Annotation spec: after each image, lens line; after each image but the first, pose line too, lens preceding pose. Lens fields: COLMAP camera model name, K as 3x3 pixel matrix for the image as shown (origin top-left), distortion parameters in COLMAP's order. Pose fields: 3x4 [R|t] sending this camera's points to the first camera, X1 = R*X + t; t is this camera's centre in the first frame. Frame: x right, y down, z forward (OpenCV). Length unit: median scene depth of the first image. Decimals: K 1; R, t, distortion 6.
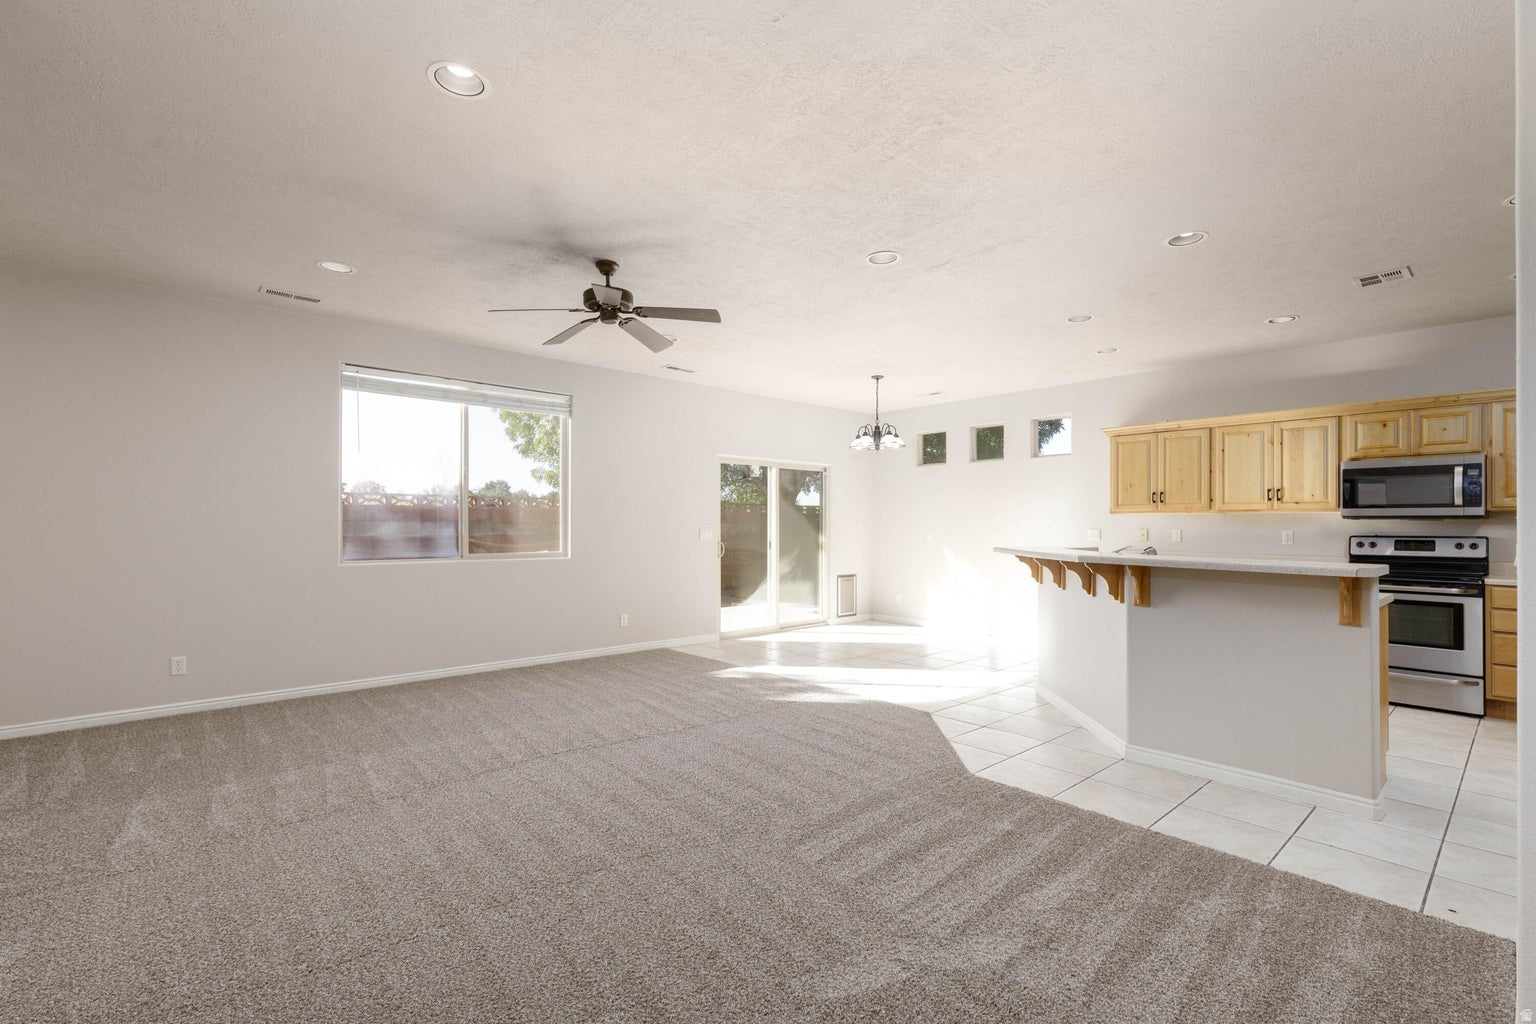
lens RADIAL K [[694.4, 0, 762.6], [0, 694.4, 518.3], [0, 0, 1]] dist [0.001783, -0.000190]
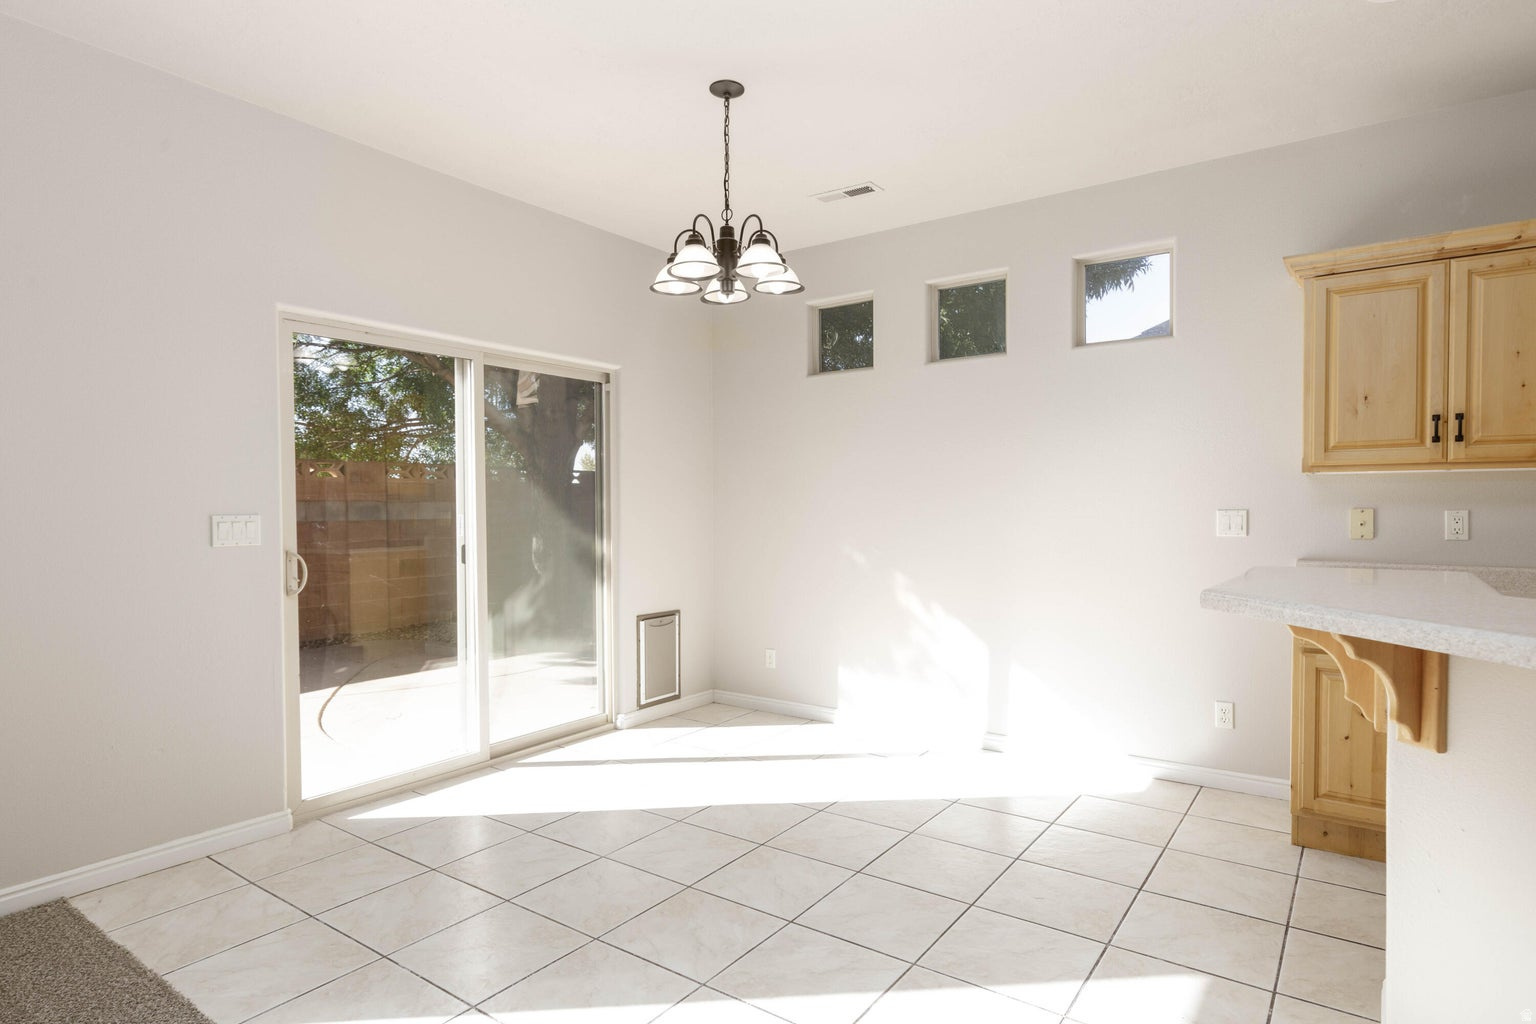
lens RADIAL K [[850.7, 0, 766.0], [0, 850.7, 515.0], [0, 0, 1]] dist [0.003726, 0.000207]
pose [[0.975866, -0.007143, 0.218253, 0.079521], [0.002732, 0.999786, 0.020509, 0.006607], [-0.218353, -0.019418, 0.975677, 0.510248]]
